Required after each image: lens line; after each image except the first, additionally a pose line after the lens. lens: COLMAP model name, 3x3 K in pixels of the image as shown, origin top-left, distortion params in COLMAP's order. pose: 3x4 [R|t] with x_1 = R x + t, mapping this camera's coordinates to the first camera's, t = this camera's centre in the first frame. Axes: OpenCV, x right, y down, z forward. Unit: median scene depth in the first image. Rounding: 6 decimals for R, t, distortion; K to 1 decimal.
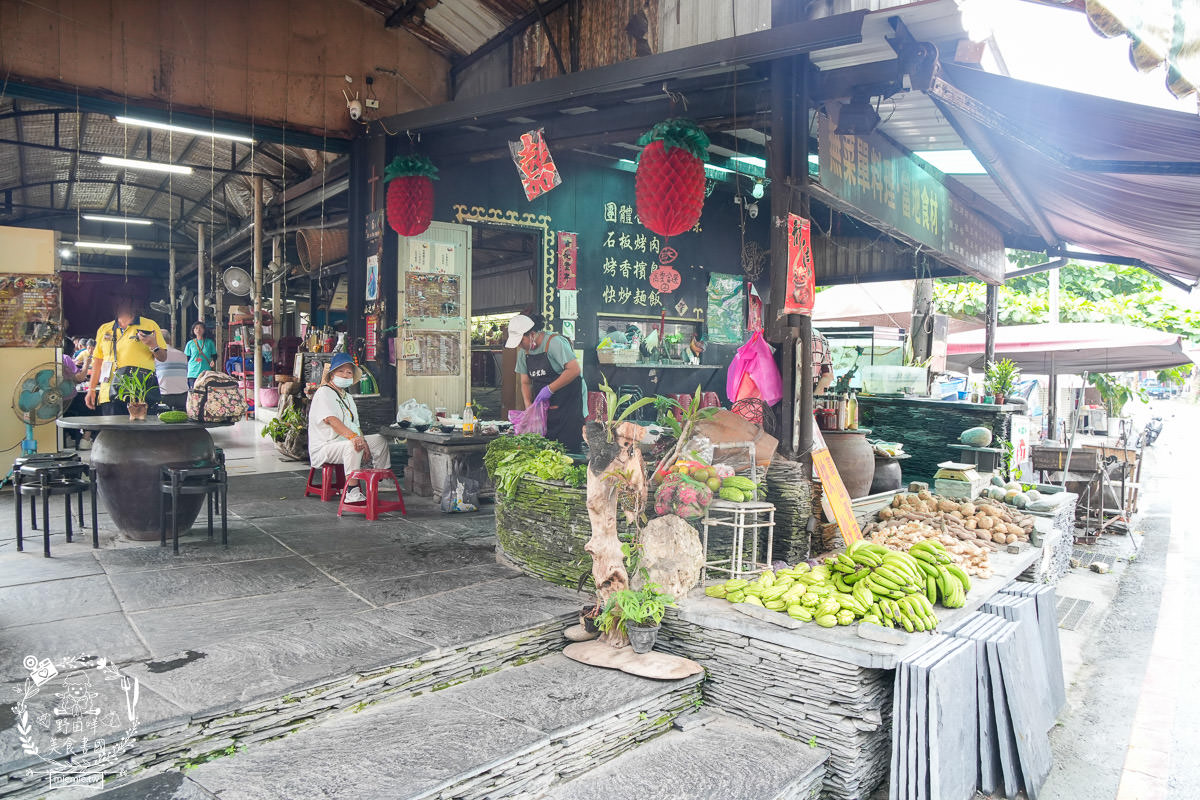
lens RADIAL K [[906.7, 0, 586.1], [0, 906.7, 403.0], [0, 0, 1]] dist [-0.107235, 0.112127]
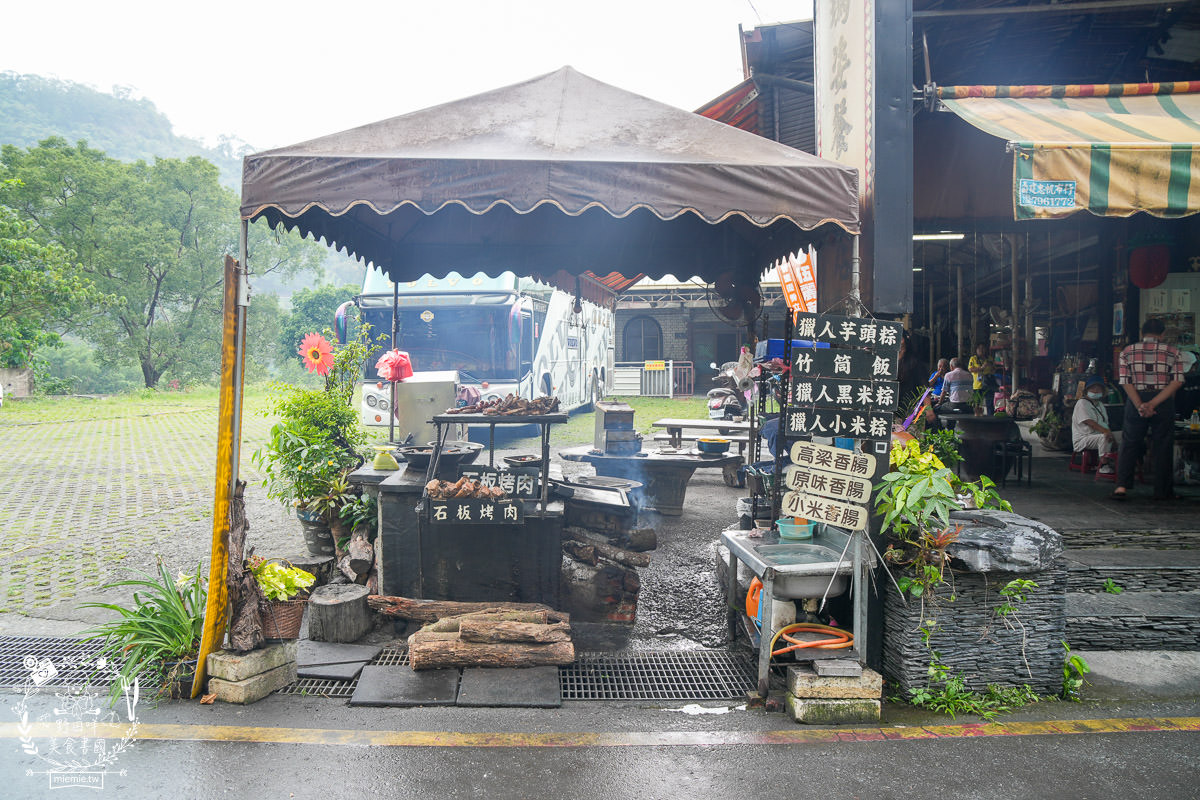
lens RADIAL K [[906.7, 0, 586.1], [0, 906.7, 403.0], [0, 0, 1]] dist [-0.107235, 0.112127]
pose [[0.721358, 0.005097, -0.692543, 0.107622], [-0.012091, 0.999913, -0.005235, 0.005852], [0.692457, 0.012149, 0.721357, -0.512927]]
